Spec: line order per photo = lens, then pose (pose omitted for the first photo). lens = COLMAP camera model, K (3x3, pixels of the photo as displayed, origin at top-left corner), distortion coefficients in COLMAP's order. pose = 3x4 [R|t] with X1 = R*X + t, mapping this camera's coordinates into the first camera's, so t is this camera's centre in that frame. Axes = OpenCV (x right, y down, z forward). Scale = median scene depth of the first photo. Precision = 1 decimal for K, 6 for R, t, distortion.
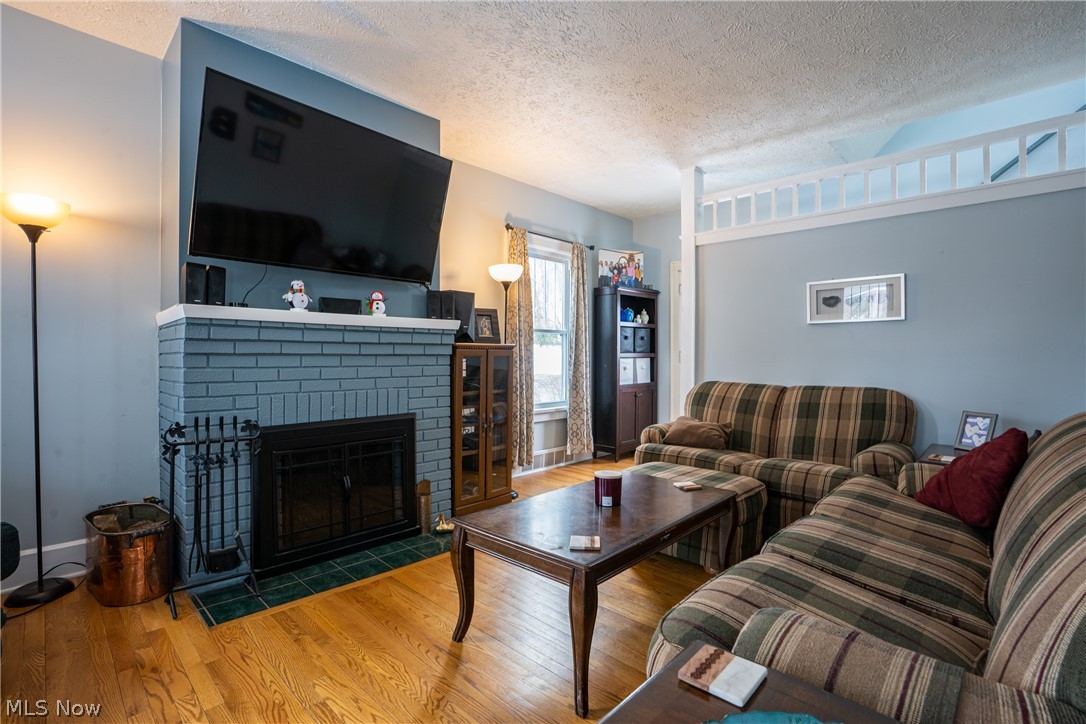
lens RADIAL K [[491.4, 0, 543.0], [0, 491.4, 362.0], [0, 0, 1]] dist [-0.025021, 0.000550]
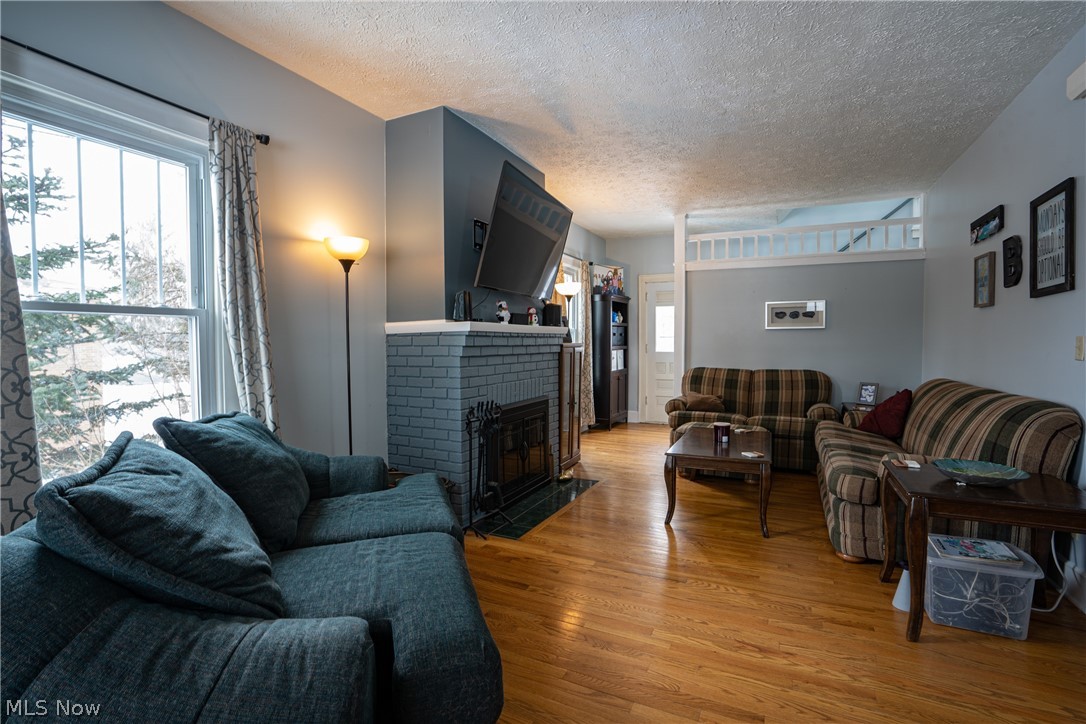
lens RADIAL K [[491.4, 0, 543.0], [0, 491.4, 362.0], [0, 0, 1]] dist [-0.025021, 0.000550]
pose [[0.953050, -0.016725, 0.302350, -0.625868], [0.007629, 0.999483, 0.031239, -0.029561], [-0.302716, -0.027465, 0.952685, -0.273830]]
